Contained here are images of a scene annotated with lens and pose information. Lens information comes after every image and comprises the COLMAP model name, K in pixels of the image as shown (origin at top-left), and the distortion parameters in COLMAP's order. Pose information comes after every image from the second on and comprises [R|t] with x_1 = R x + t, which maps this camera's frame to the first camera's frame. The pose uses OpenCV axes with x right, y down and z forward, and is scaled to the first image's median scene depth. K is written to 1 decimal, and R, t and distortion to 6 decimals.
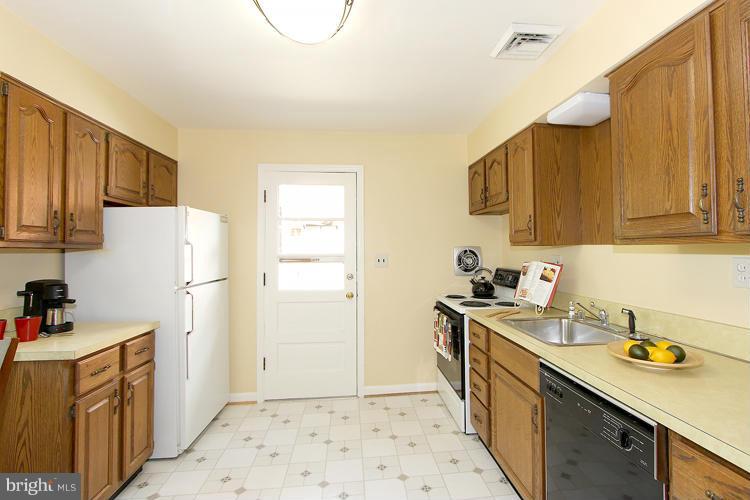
lens RADIAL K [[372.2, 0, 383.0], [0, 372.2, 246.9], [0, 0, 1]] dist [-0.012402, 0.000309]
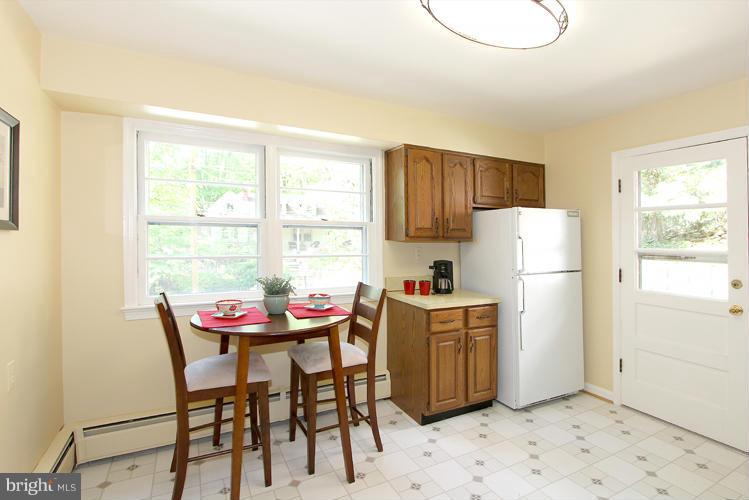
lens RADIAL K [[344.3, 0, 364.8], [0, 344.3, 254.2], [0, 0, 1]] dist [-0.009625, 0.000502]
pose [[0.367947, 0.050412, -0.928479, 0.324755], [-0.000986, 0.998550, 0.053825, -0.015704], [0.929846, -0.018890, 0.367463, 0.124521]]
